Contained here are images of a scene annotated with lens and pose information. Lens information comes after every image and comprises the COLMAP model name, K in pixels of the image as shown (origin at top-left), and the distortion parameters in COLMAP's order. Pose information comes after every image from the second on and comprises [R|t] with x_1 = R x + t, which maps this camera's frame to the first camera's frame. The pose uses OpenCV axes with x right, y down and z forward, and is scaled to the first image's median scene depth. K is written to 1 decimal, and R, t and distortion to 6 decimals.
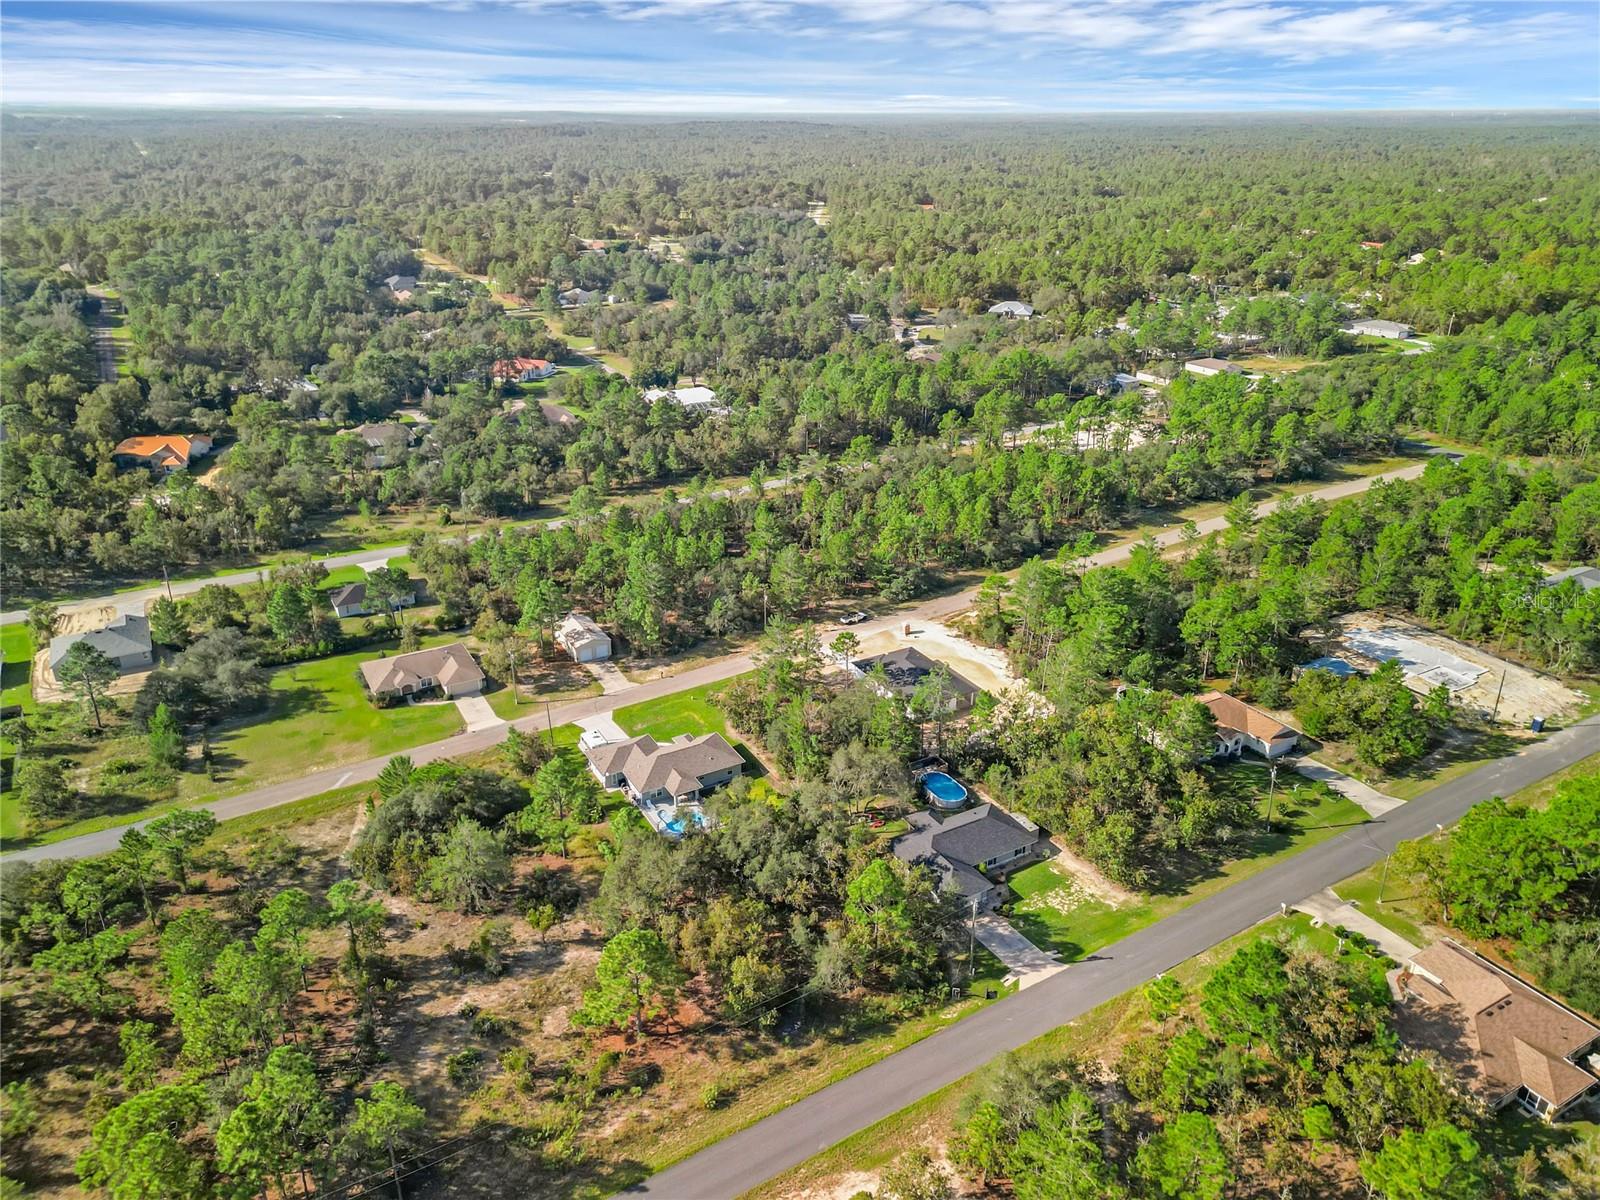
lens RADIAL K [[1111.7, 0, 796.4], [0, 1111.7, 613.5], [0, 0, 1]] dist [0.060201, -0.044246]
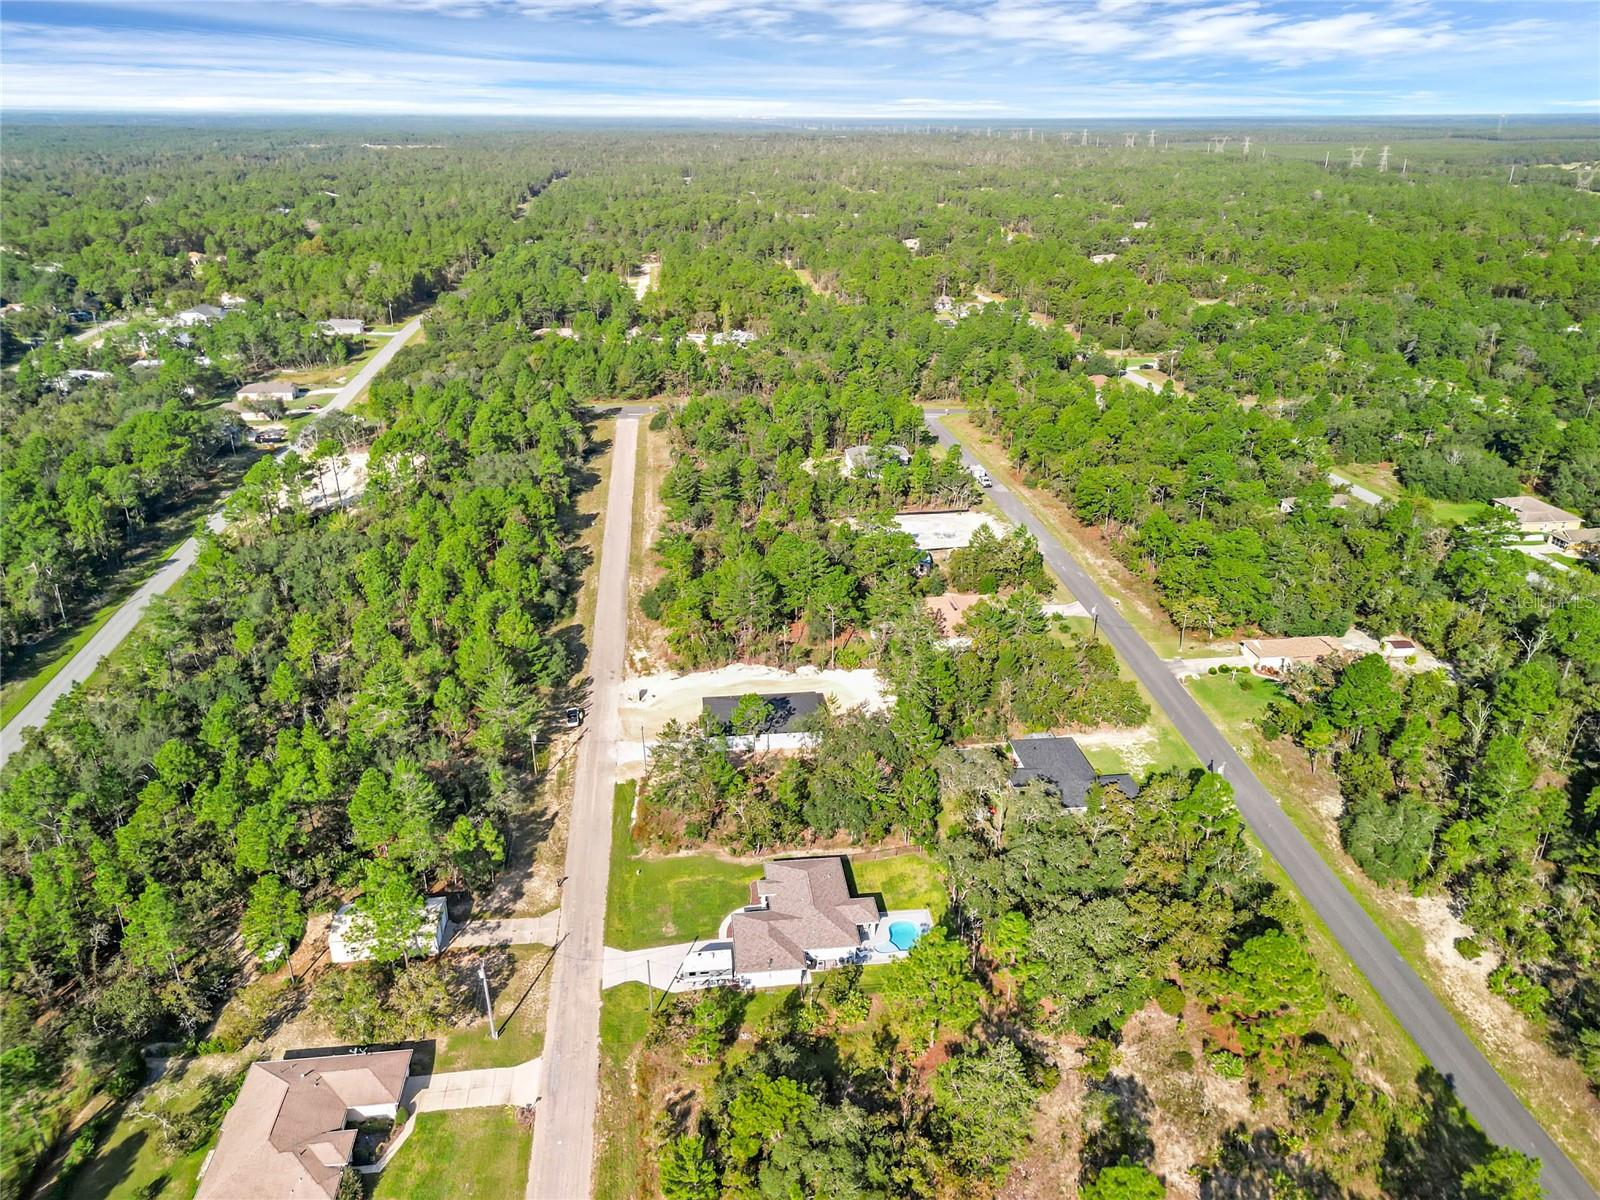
lens RADIAL K [[1111.7, 0, 796.4], [0, 1111.7, 613.5], [0, 0, 1]] dist [0.060201, -0.044246]
pose [[0.395072, -0.376964, 0.837745, -0.672089], [0.377155, 0.898088, 0.226255, -0.232506], [-0.837659, 0.226573, 0.496983, 0.509606]]
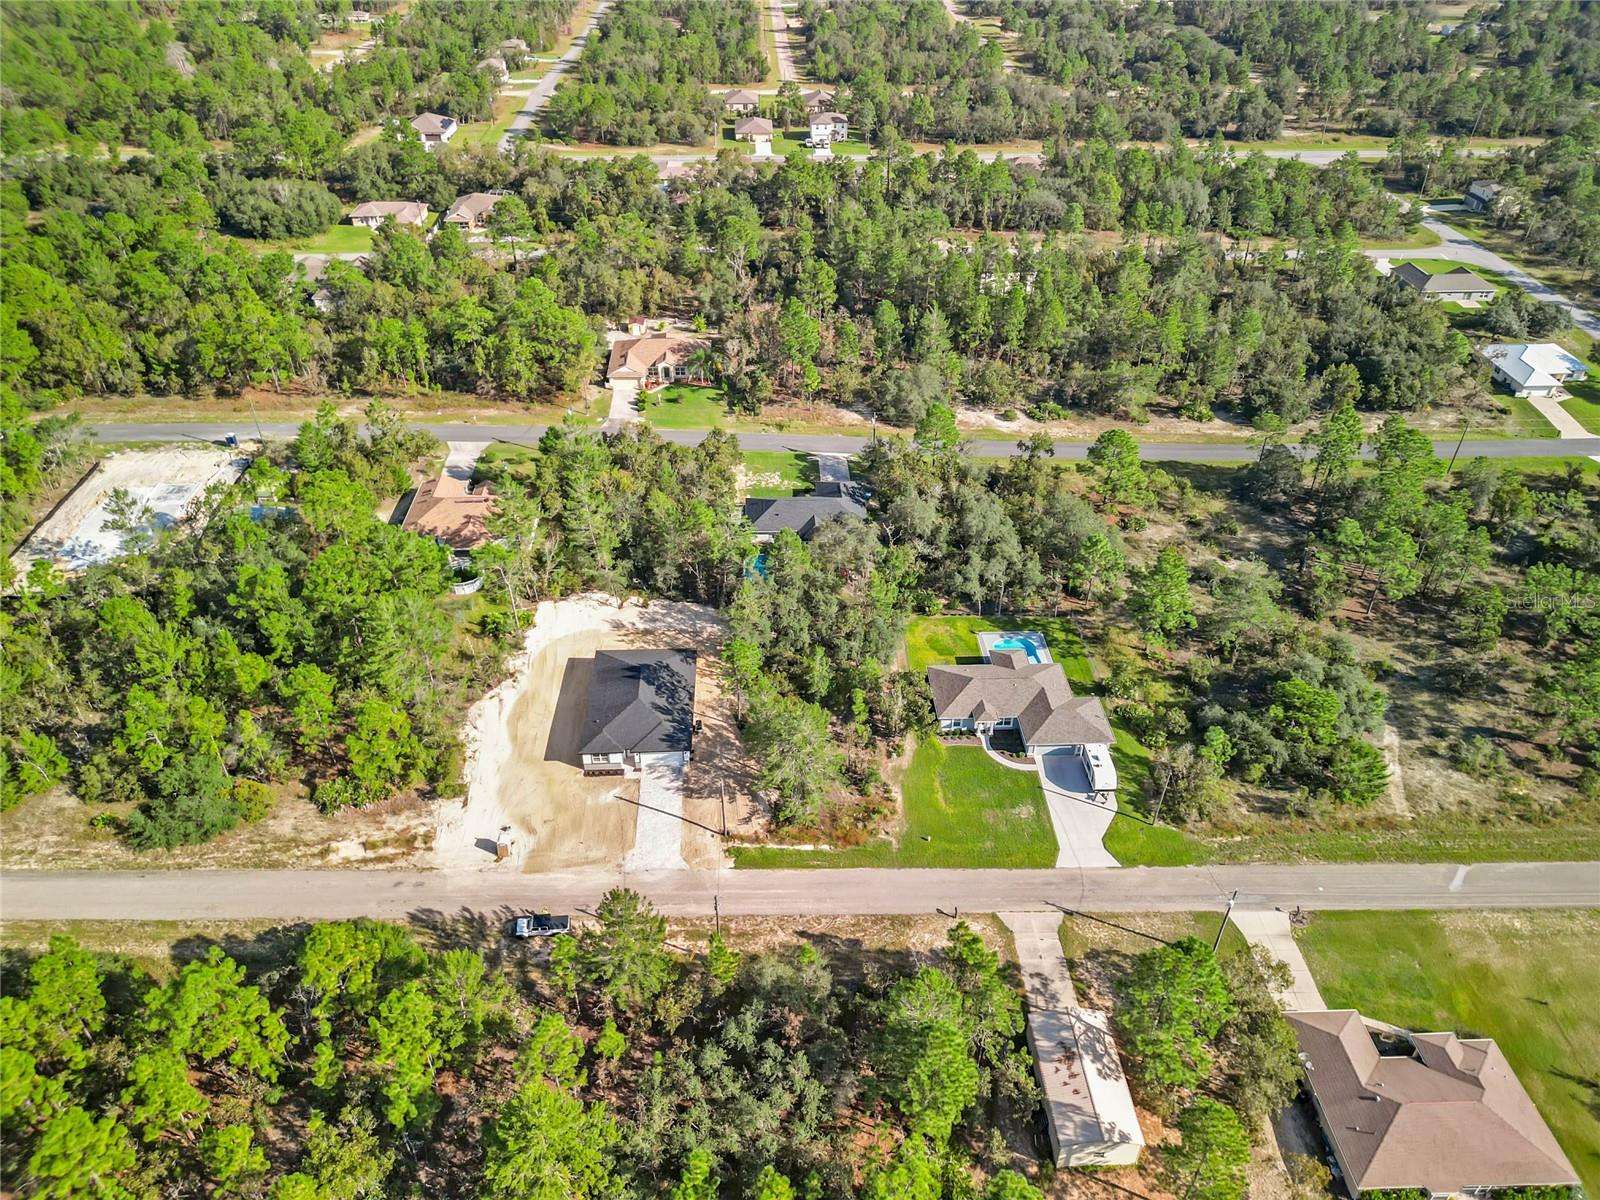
lens RADIAL K [[1111.7, 0, 796.4], [0, 1111.7, 613.5], [0, 0, 1]] dist [0.060201, -0.044246]
pose [[-0.888464, -0.273575, 0.368495, -0.240228], [0.186854, 0.517734, 0.834888, -0.569609], [-0.419187, 0.810622, -0.408870, 1.260235]]
